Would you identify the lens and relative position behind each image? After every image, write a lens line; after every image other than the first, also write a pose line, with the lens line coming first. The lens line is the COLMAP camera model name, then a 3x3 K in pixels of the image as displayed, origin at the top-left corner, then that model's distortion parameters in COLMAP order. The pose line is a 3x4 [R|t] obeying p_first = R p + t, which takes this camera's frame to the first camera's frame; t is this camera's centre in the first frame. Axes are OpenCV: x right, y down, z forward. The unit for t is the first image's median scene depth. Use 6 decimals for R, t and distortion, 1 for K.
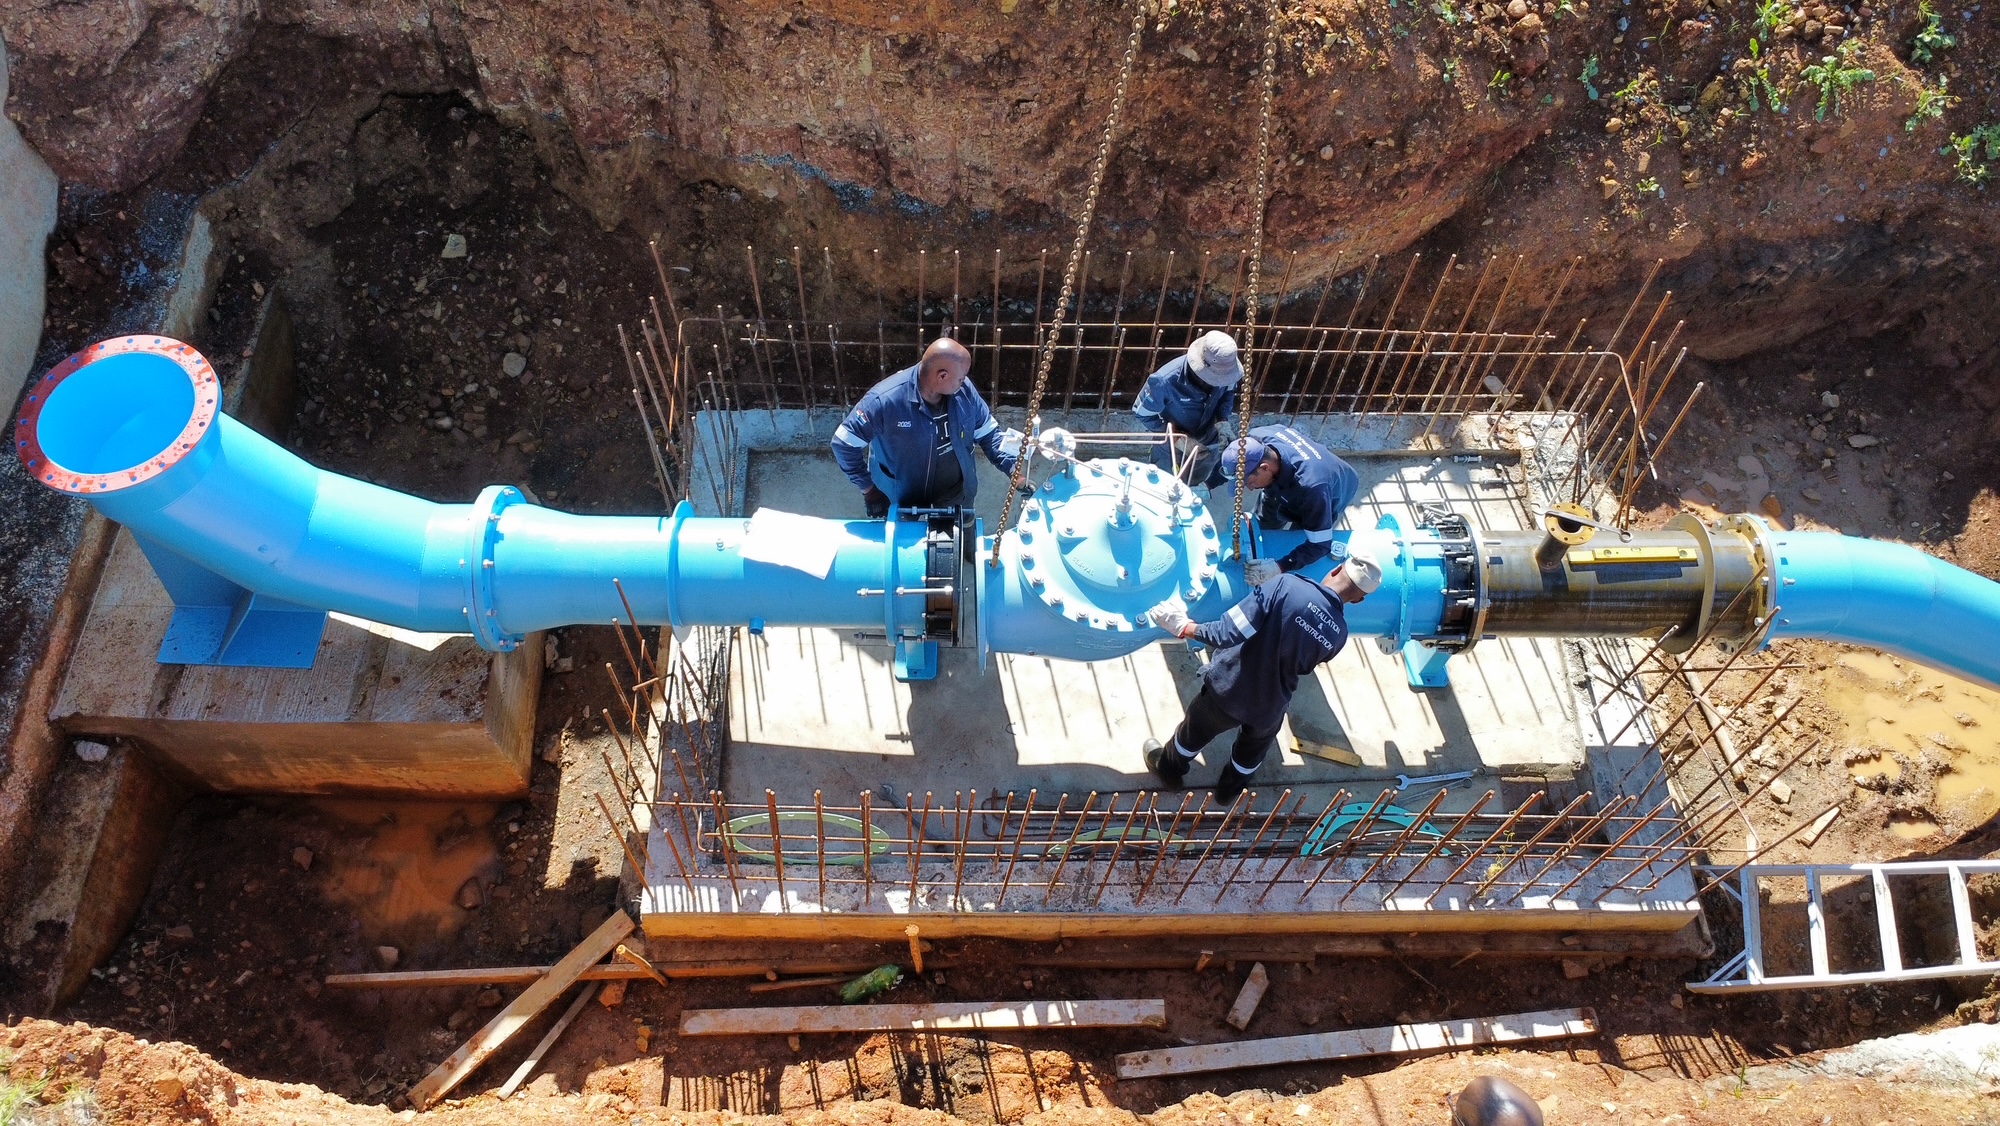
lens RADIAL K [[1506.2, 0, 992.3], [0, 1506.2, 561.0], [0, 0, 1]] dist [0.002680, -0.009804]
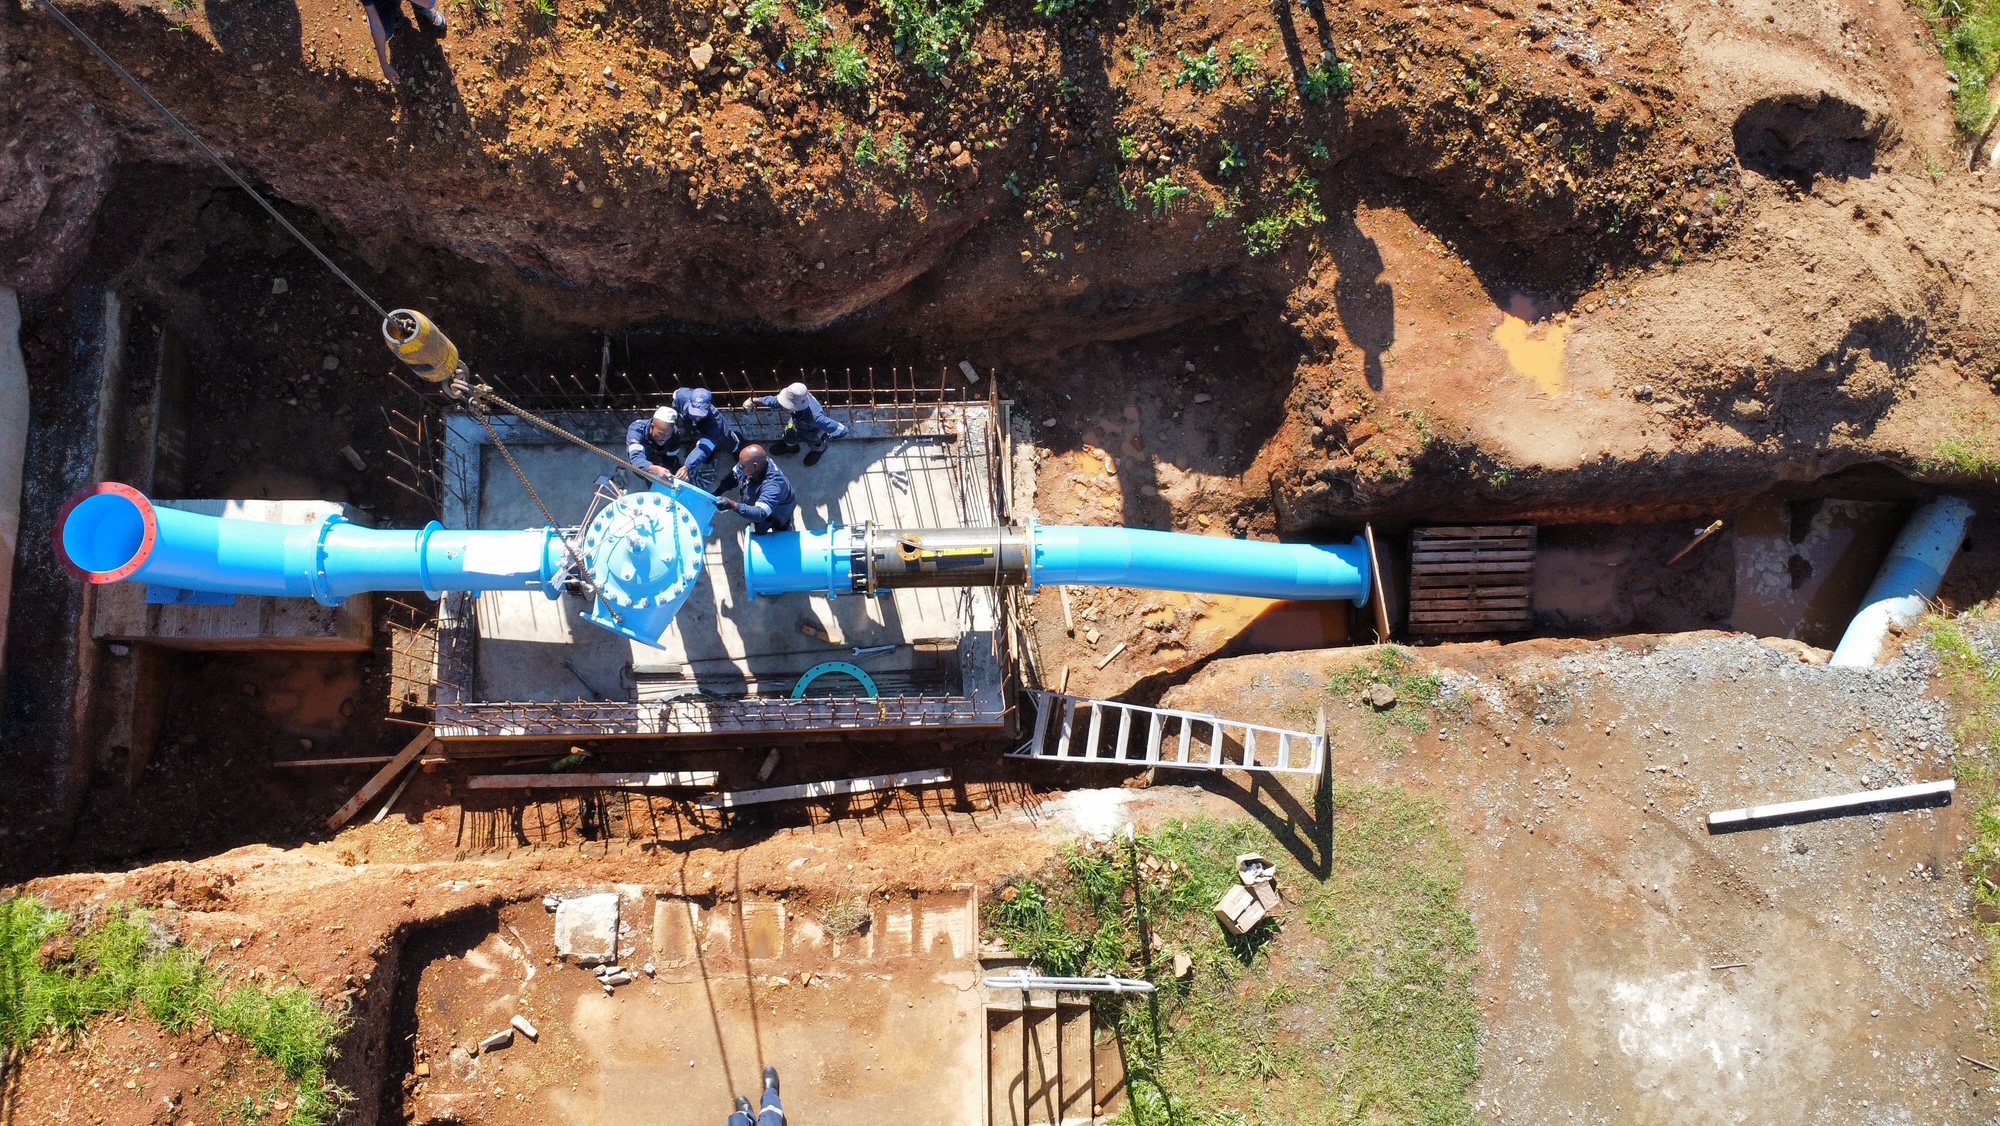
lens RADIAL K [[1506.2, 0, 992.0], [0, 1506.2, 561.6], [0, 0, 1]] dist [0.002680, -0.009804]
pose [[0.999756, -0.015384, 0.015833, 0.377176], [0.008790, 0.935292, 0.353768, -0.545946], [-0.020251, -0.353542, 0.935199, -0.602174]]
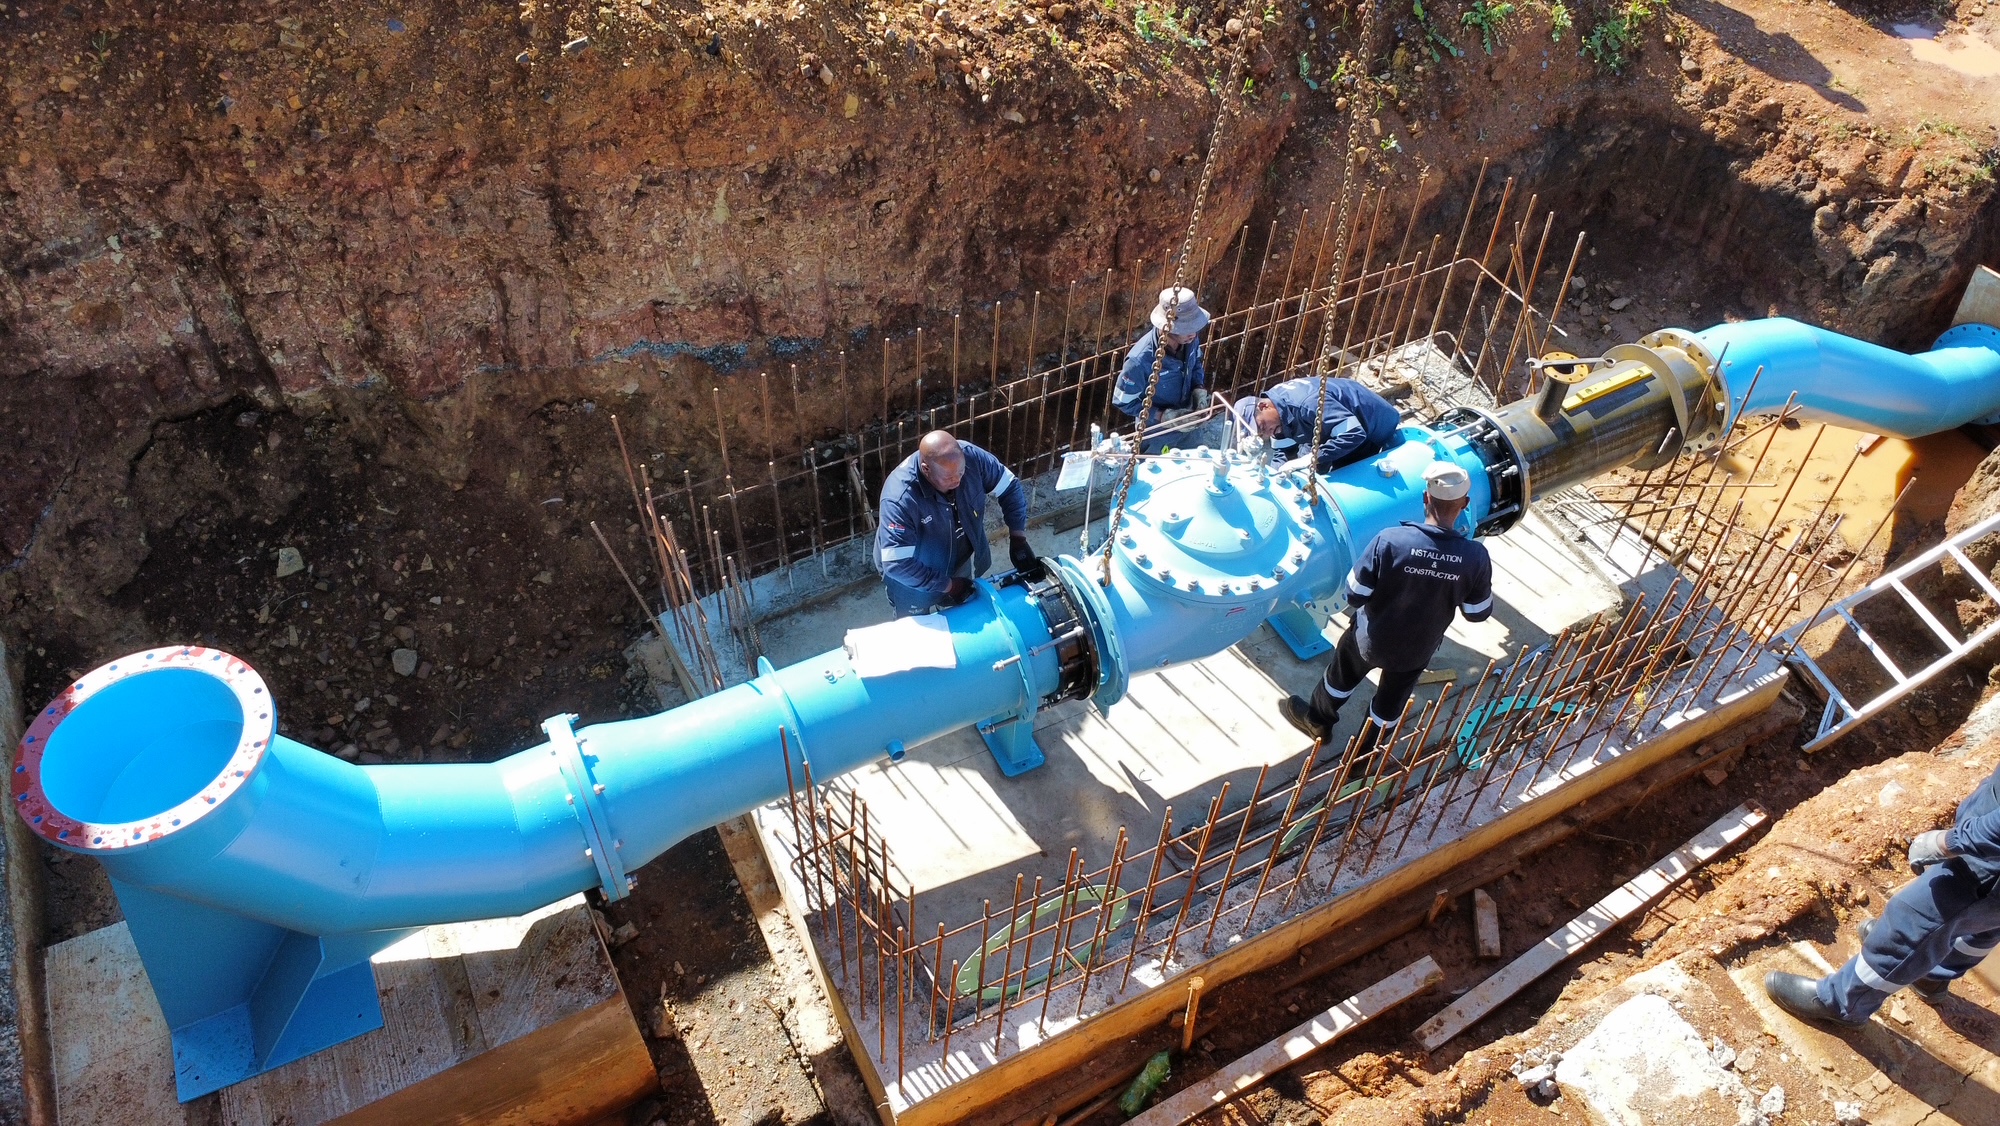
lens RADIAL K [[1506.2, 0, 994.5], [0, 1506.2, 559.8], [0, 0, 1]] dist [0.002680, -0.009804]
pose [[0.890515, -0.335254, 0.307551, -0.297750], [0.386722, 0.913882, -0.123556, 0.063581], [-0.239643, 0.228965, 0.943476, 0.092027]]
